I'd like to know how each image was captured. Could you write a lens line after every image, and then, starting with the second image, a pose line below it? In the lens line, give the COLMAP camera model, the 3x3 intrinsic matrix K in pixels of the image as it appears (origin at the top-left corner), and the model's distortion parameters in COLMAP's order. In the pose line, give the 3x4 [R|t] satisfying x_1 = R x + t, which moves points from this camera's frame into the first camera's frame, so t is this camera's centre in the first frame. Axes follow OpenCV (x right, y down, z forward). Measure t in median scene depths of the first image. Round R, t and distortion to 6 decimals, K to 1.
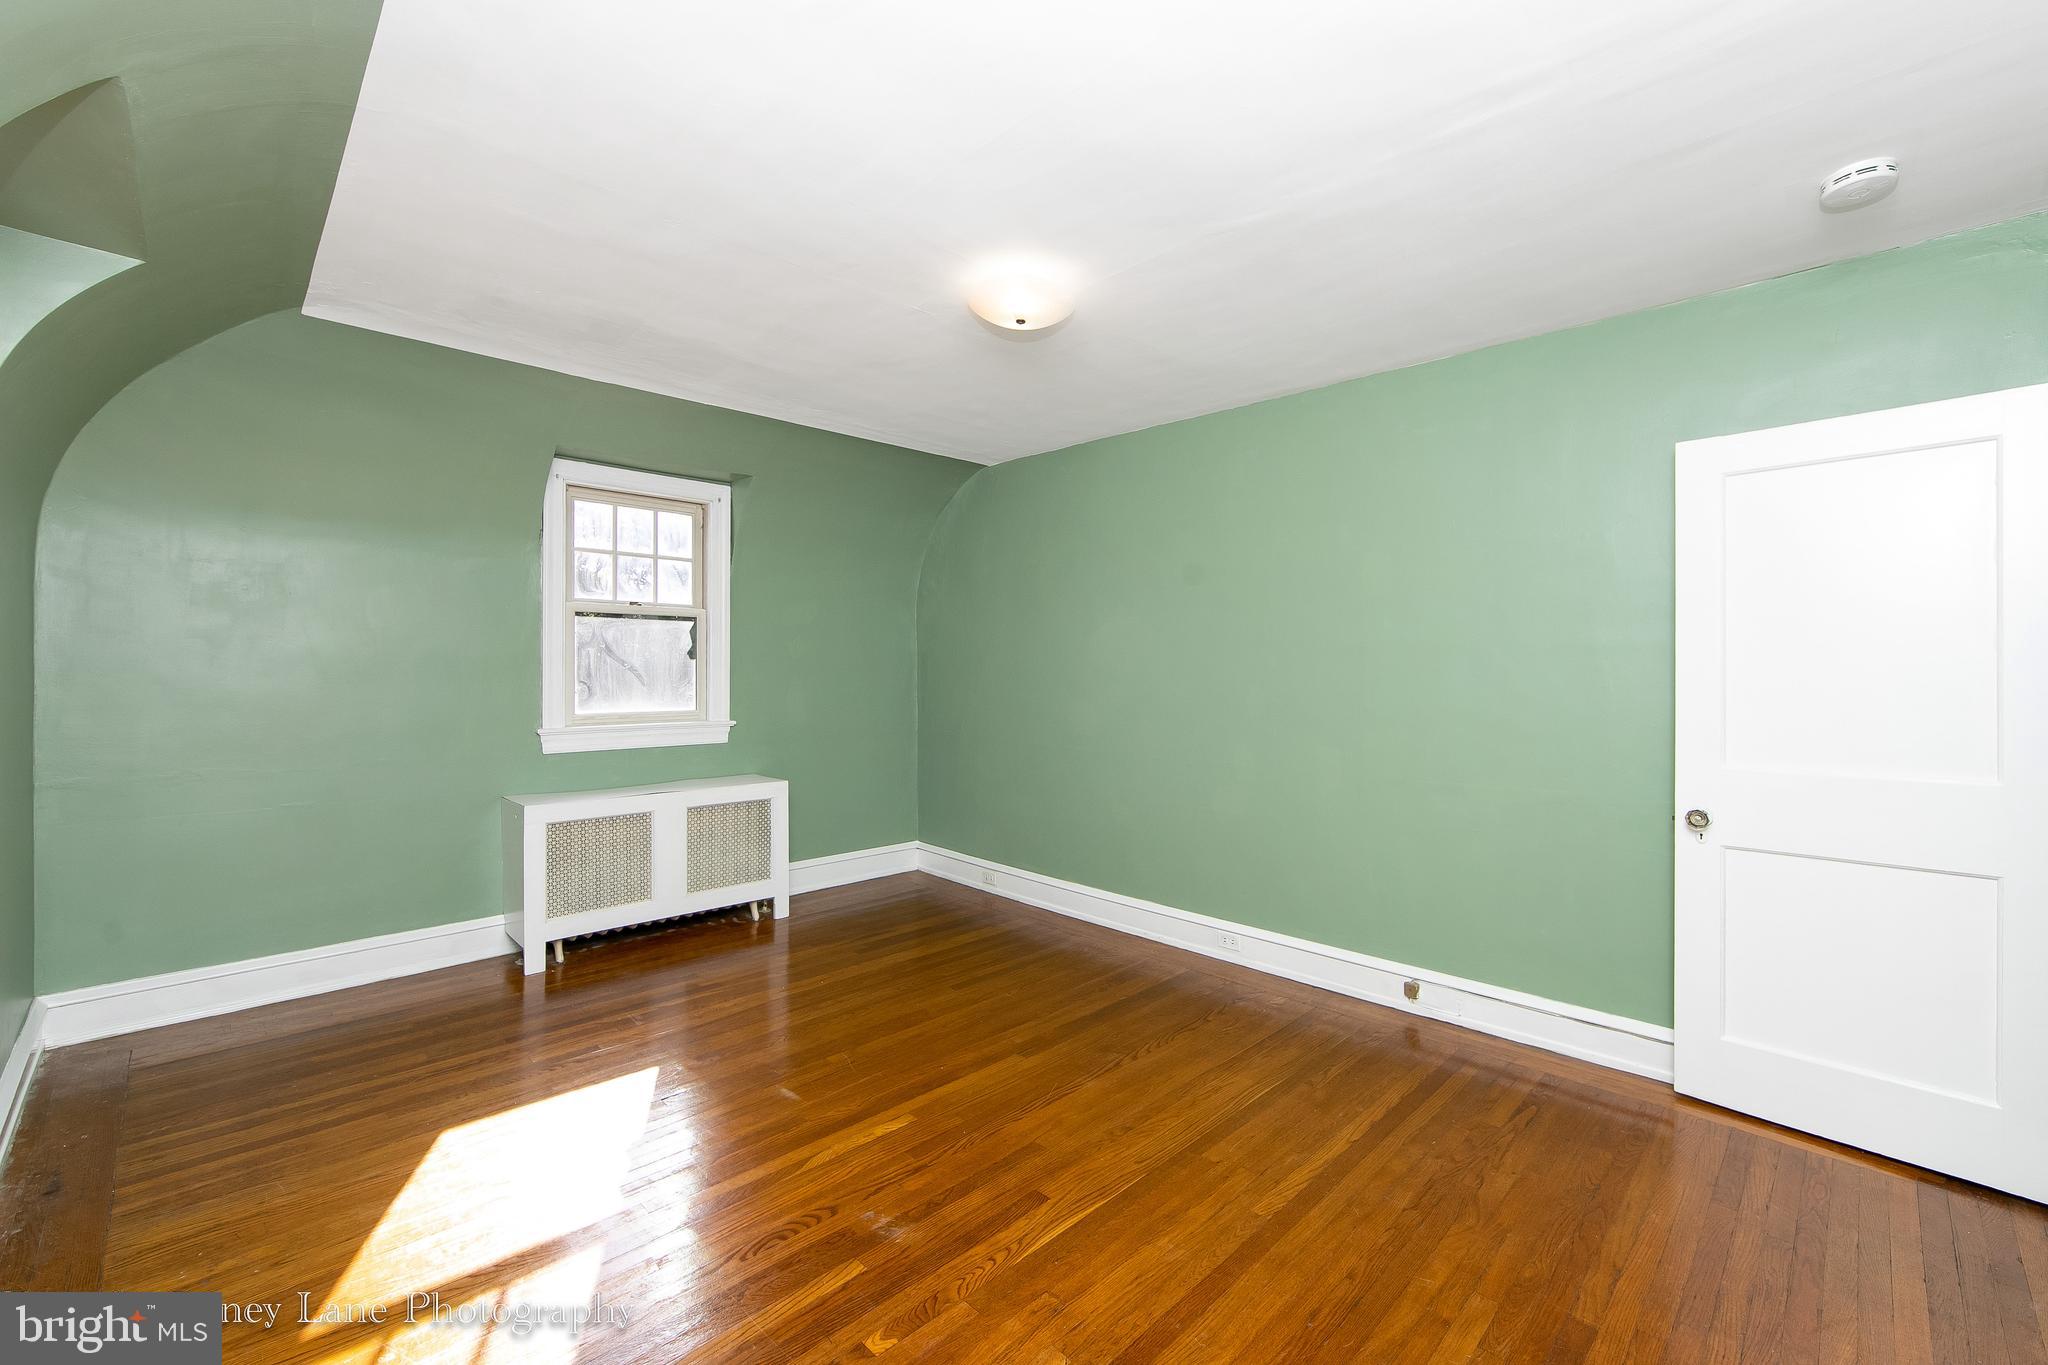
lens RADIAL K [[820.8, 0, 1026.1], [0, 820.8, 675.5], [0, 0, 1]] dist [-0.001904, -0.000378]
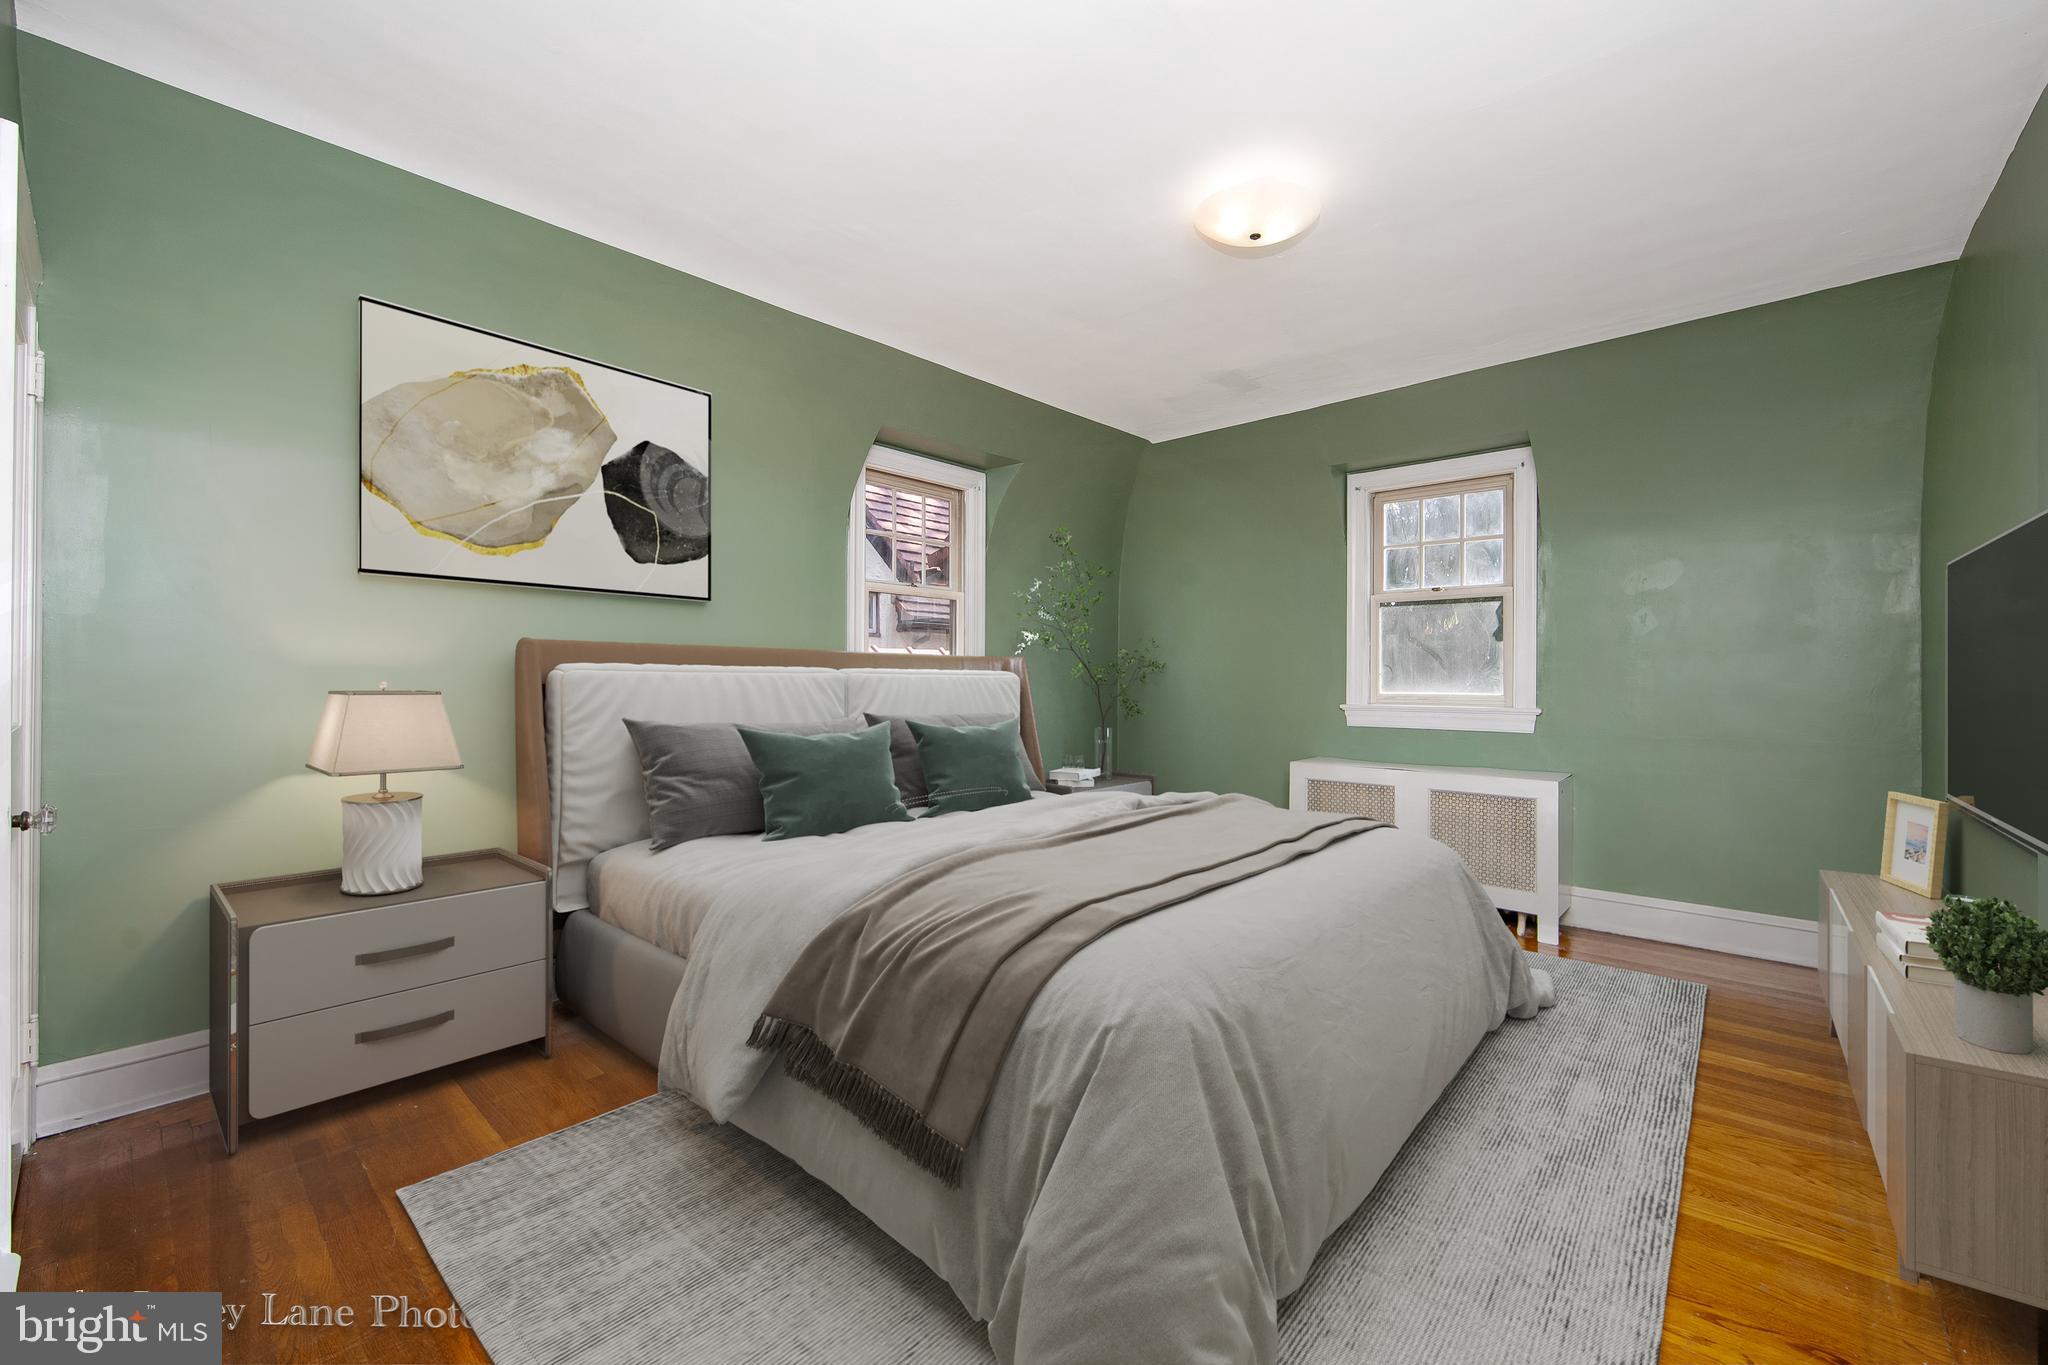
lens RADIAL K [[820.8, 0, 1026.1], [0, 820.8, 675.5], [0, 0, 1]] dist [-0.001904, -0.000378]
pose [[0.059818, -0.008692, -0.998171, 0.513012], [-0.008522, 0.999921, -0.009218, 0.033694], [0.998173, 0.009058, 0.059739, 0.416363]]
